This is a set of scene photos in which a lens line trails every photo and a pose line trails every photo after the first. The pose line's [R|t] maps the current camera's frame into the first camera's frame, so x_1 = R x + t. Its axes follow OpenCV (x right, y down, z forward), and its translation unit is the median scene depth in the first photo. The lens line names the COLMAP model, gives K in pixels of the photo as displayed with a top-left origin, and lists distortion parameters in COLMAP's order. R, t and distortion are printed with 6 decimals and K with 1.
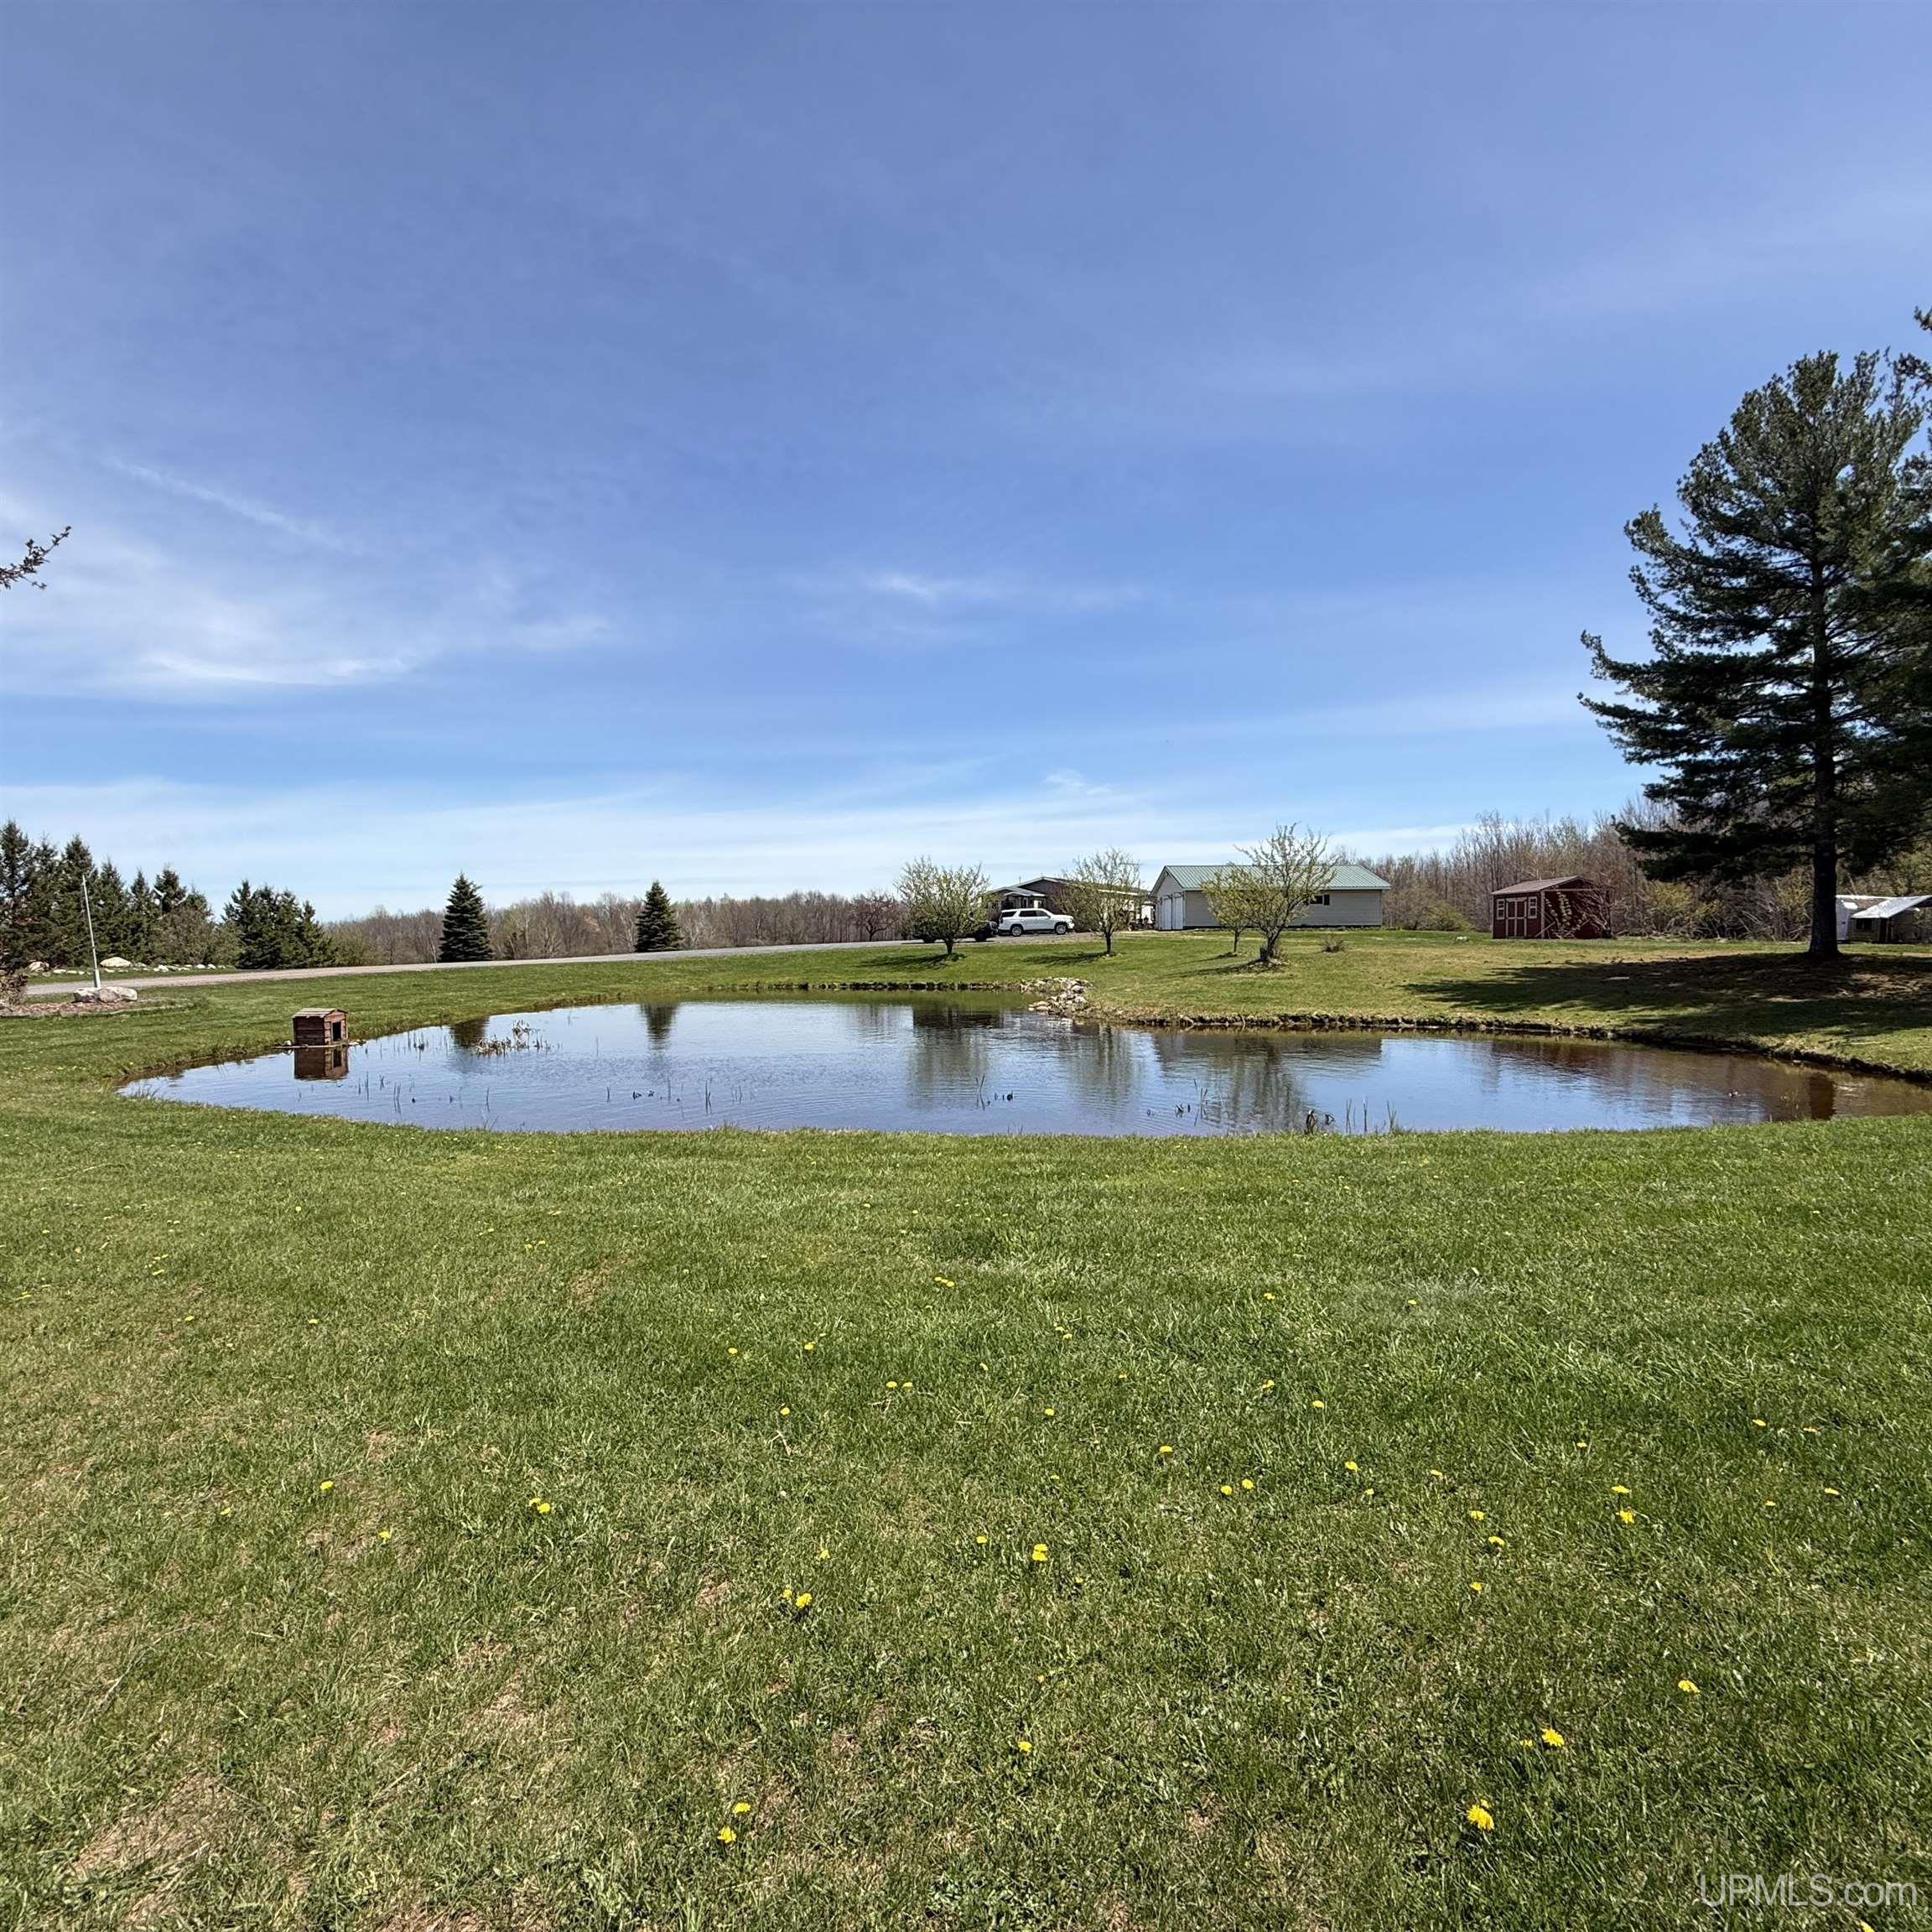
lens RADIAL K [[1031.8, 0, 966.0], [0, 1031.8, 963.6], [0, 0, 1]] dist [0.001413, 0.000769]
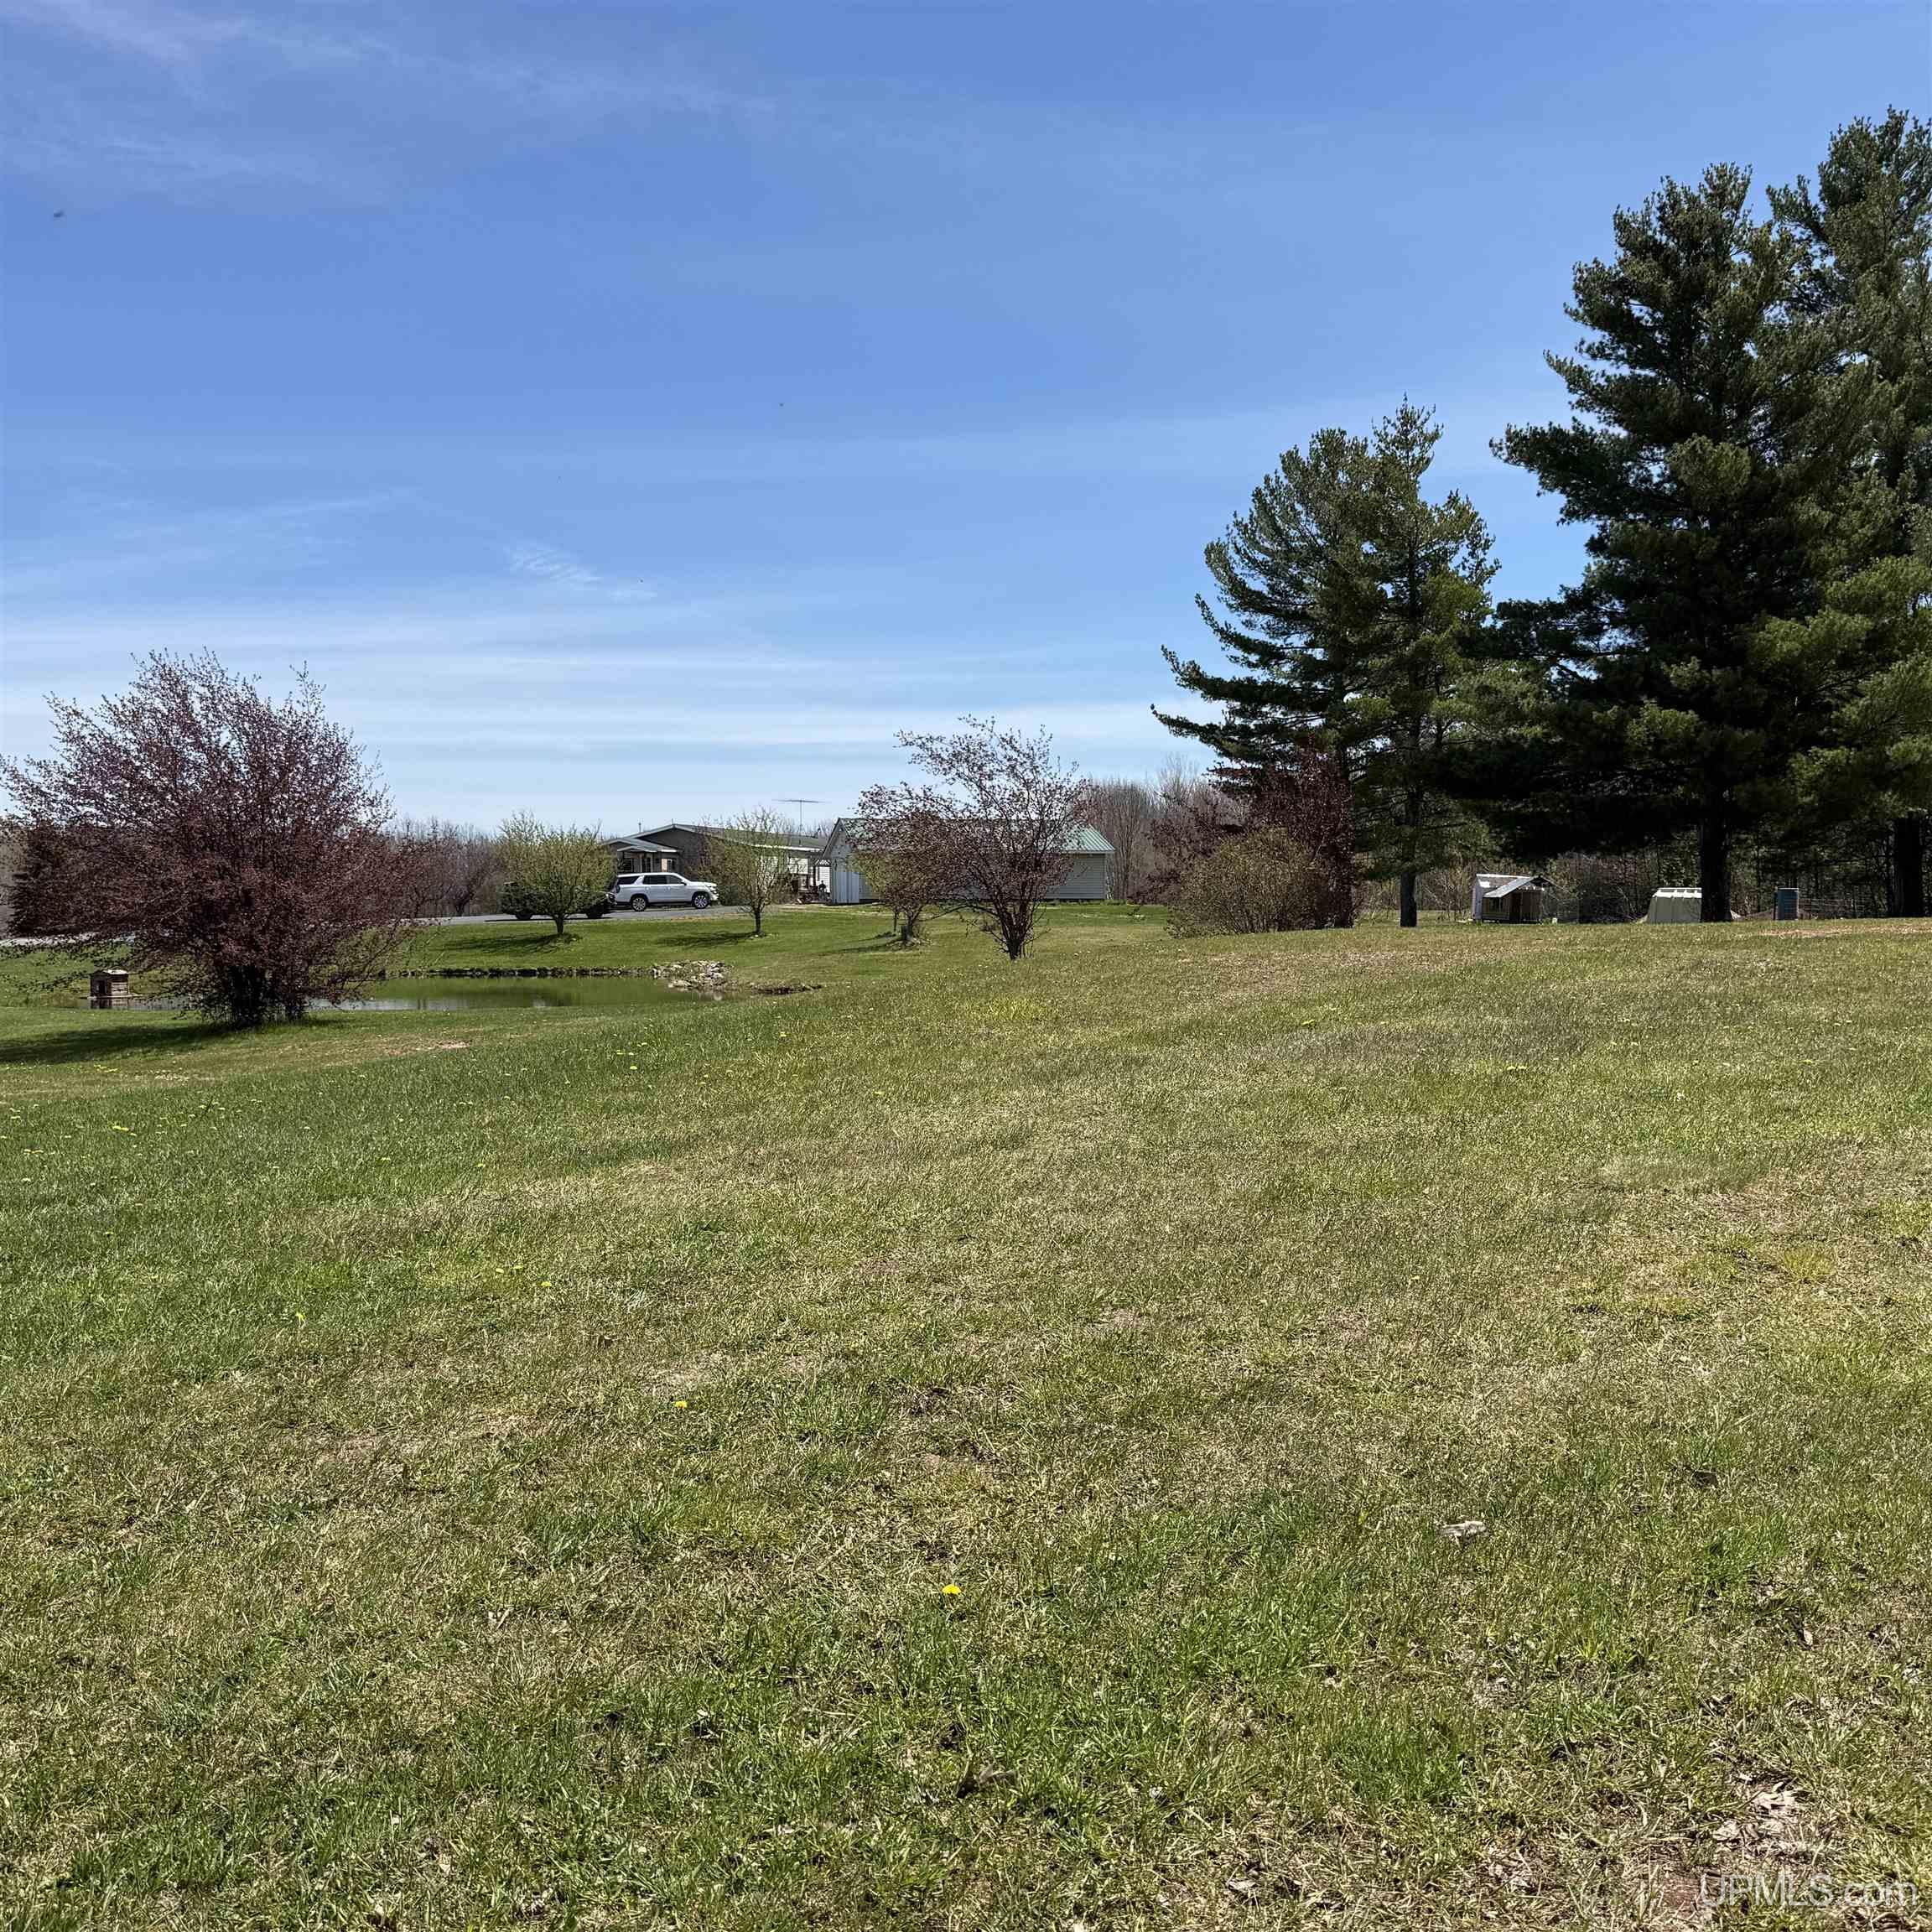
lens RADIAL K [[2075.3, 0, 966.1], [0, 2075.3, 964.9], [0, 0, 1]] dist [0.015873, 0.000195]
pose [[0.976360, -0.003225, 0.216128, -0.046437], [0.002755, 0.999993, 0.002476, 0.009497], [-0.216134, -0.001822, 0.976362, -0.522902]]
